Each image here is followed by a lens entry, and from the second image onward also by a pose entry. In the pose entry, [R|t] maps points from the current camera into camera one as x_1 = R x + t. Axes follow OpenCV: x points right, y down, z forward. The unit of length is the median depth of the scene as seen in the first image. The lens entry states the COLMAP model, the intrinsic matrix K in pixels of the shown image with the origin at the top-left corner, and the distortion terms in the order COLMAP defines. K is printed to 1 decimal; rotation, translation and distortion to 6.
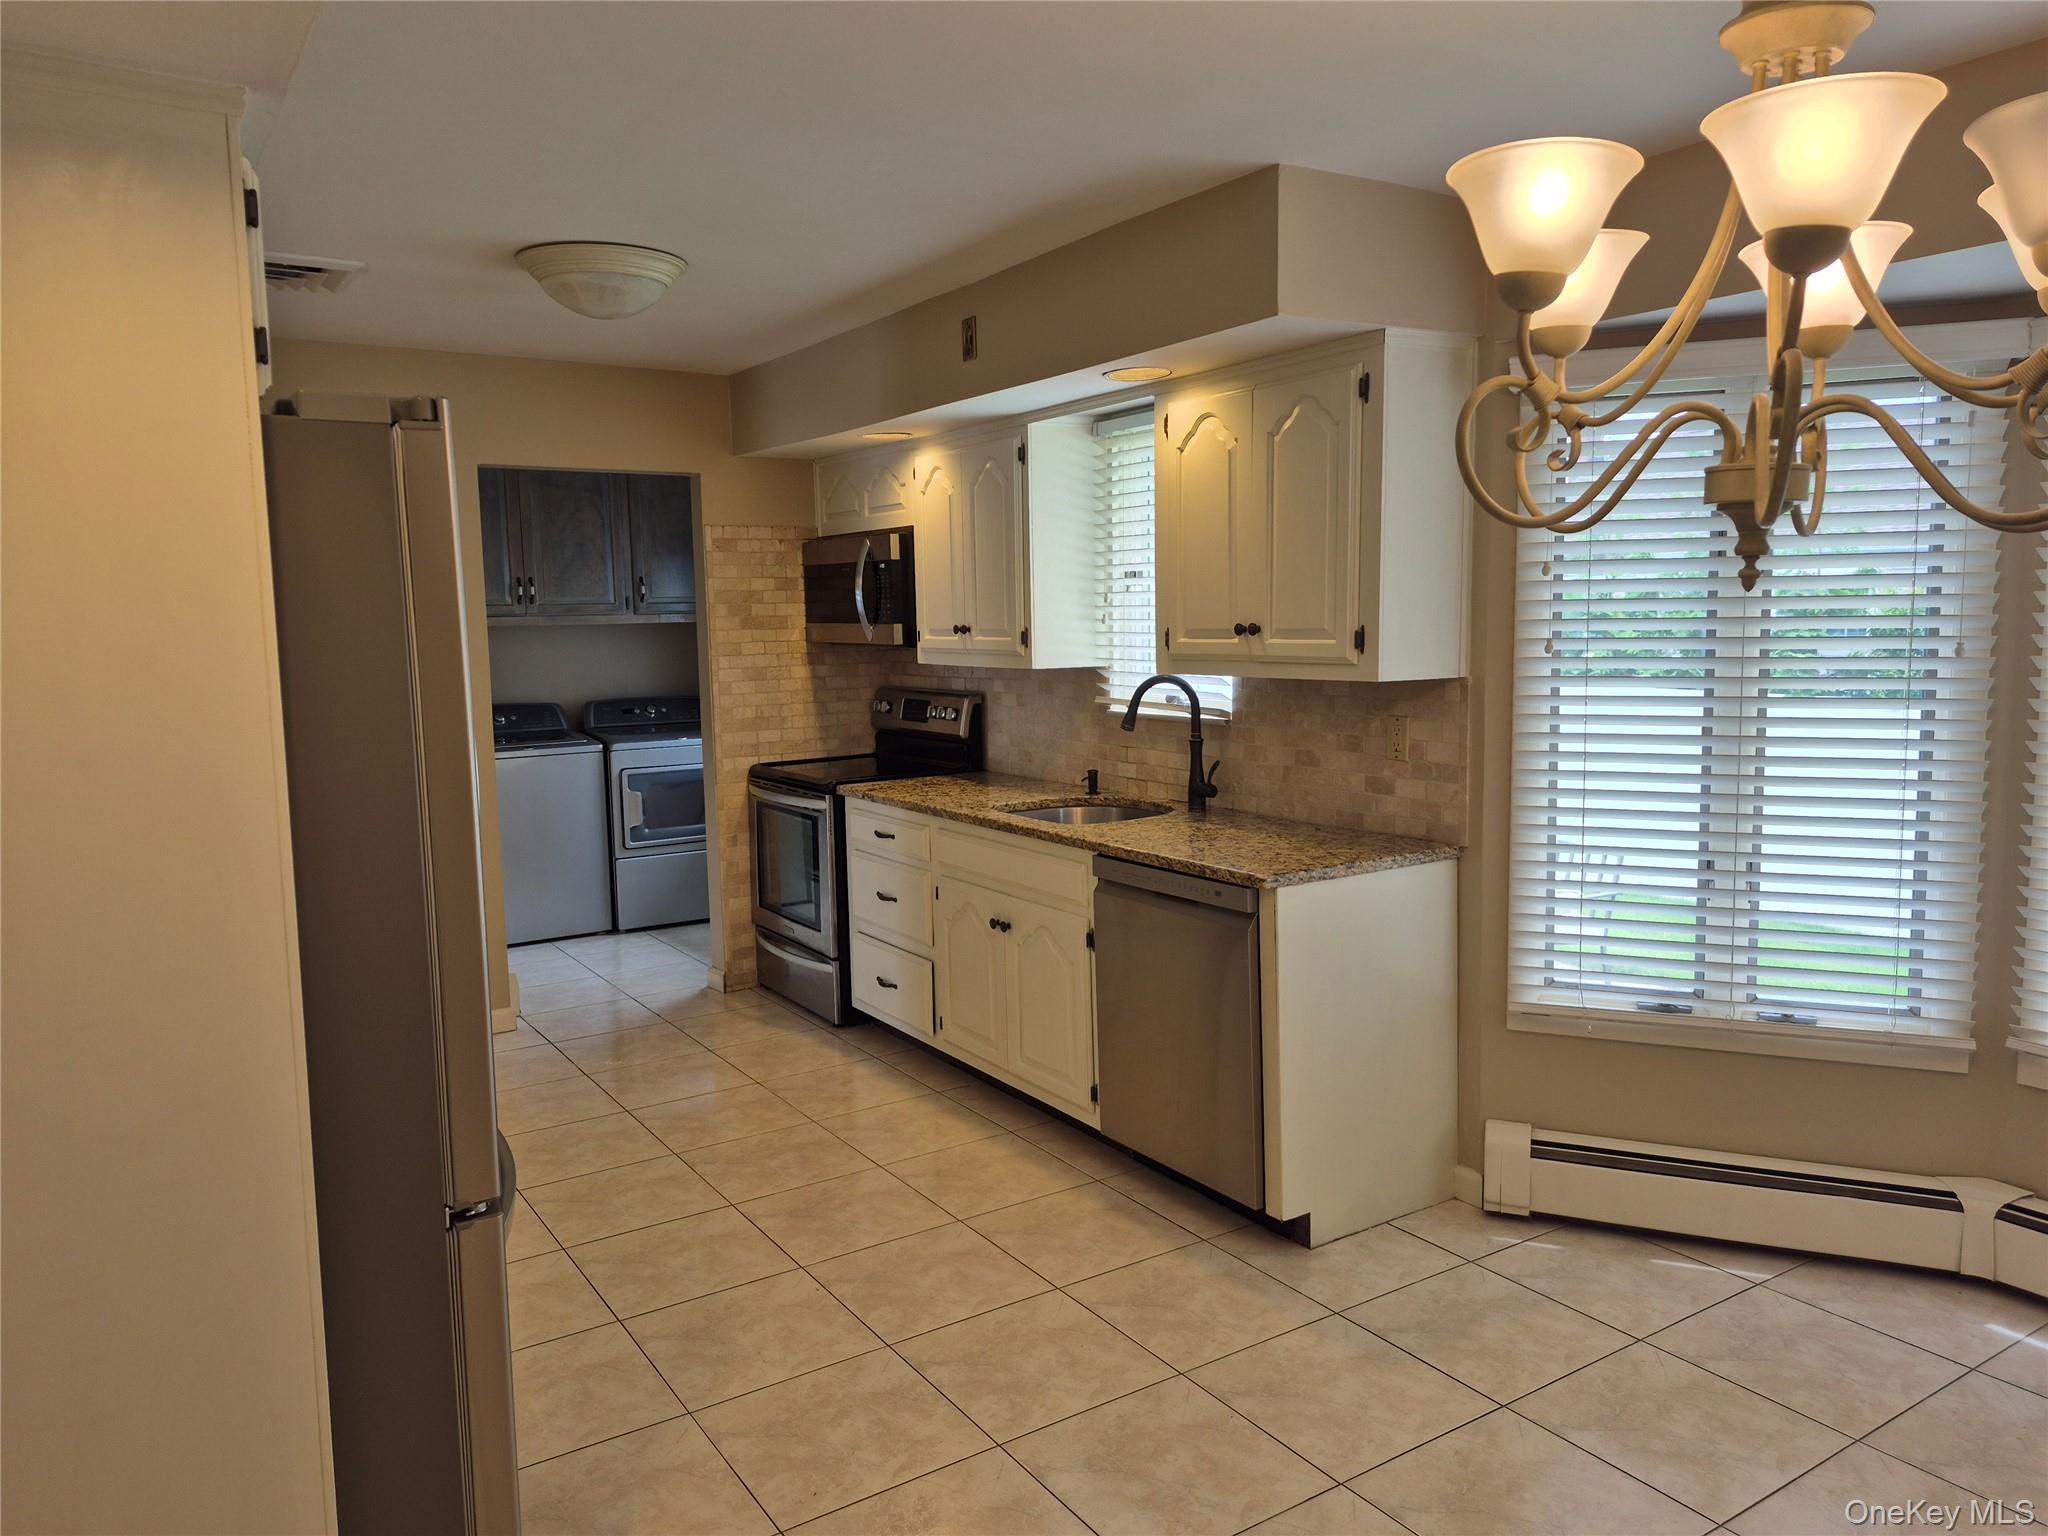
lens RADIAL K [[1410.9, 0, 1009.5], [0, 1410.9, 777.9], [0, 0, 1]] dist [0.006707, 0.000209]
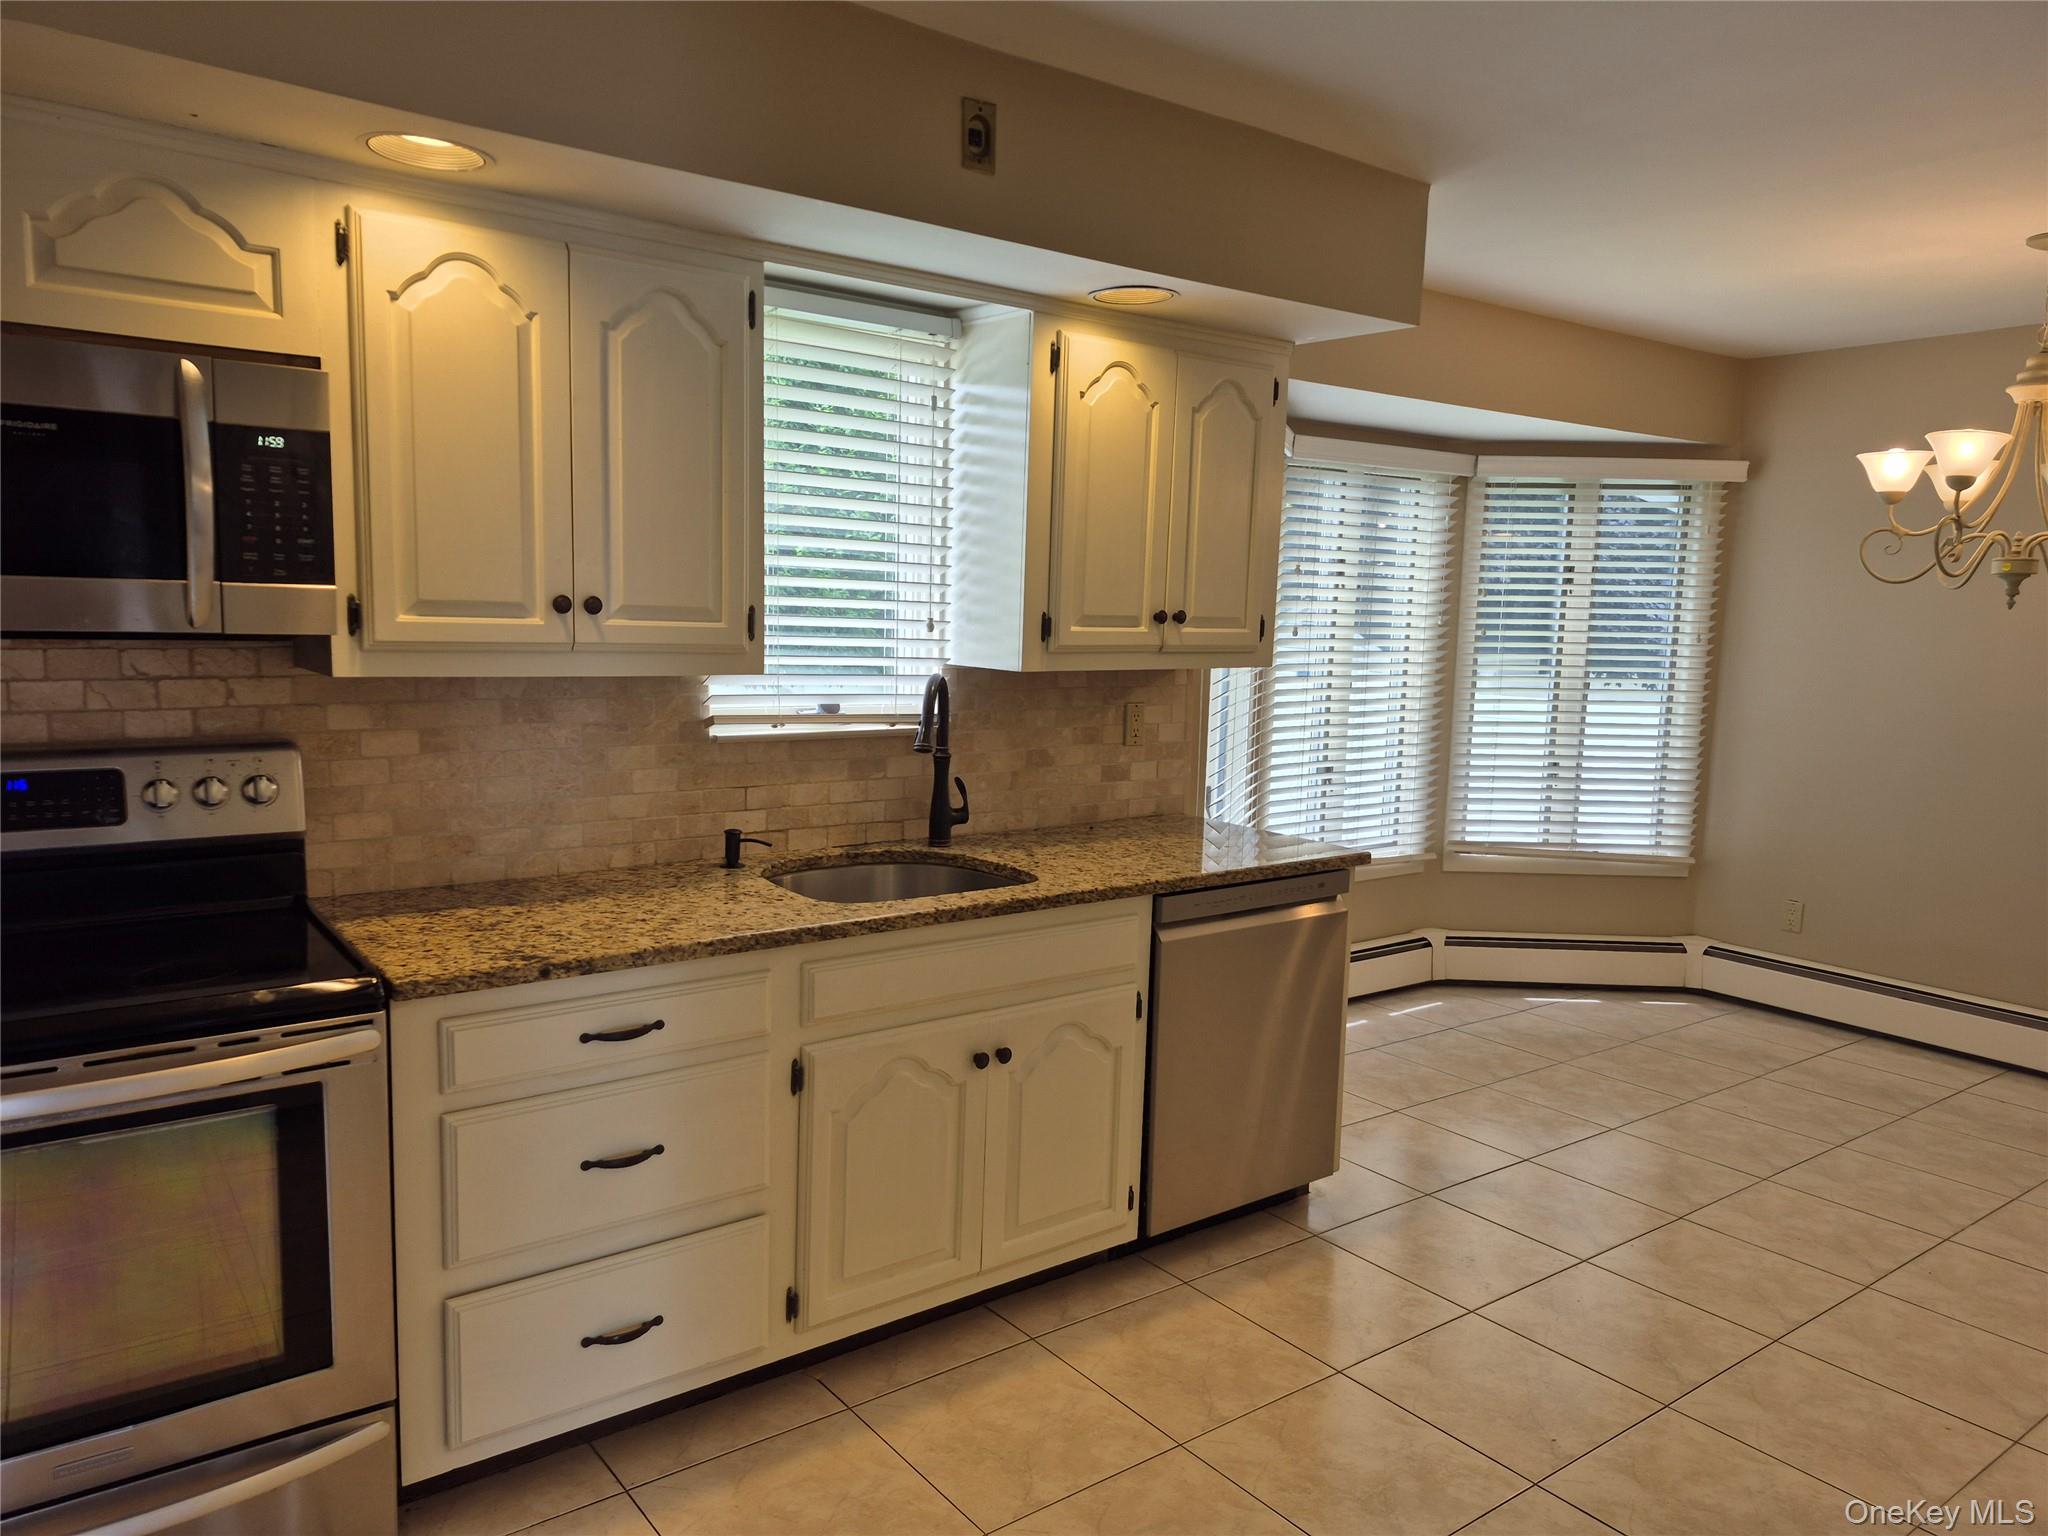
lens RADIAL K [[1410.9, 0, 1009.5], [0, 1410.9, 777.9], [0, 0, 1]] dist [0.006707, 0.000209]
pose [[-0.076110, -0.106294, 0.991418, -0.697648], [0.092072, 0.989304, 0.113136, -0.107343], [-0.992839, 0.099892, -0.065510, 1.097286]]
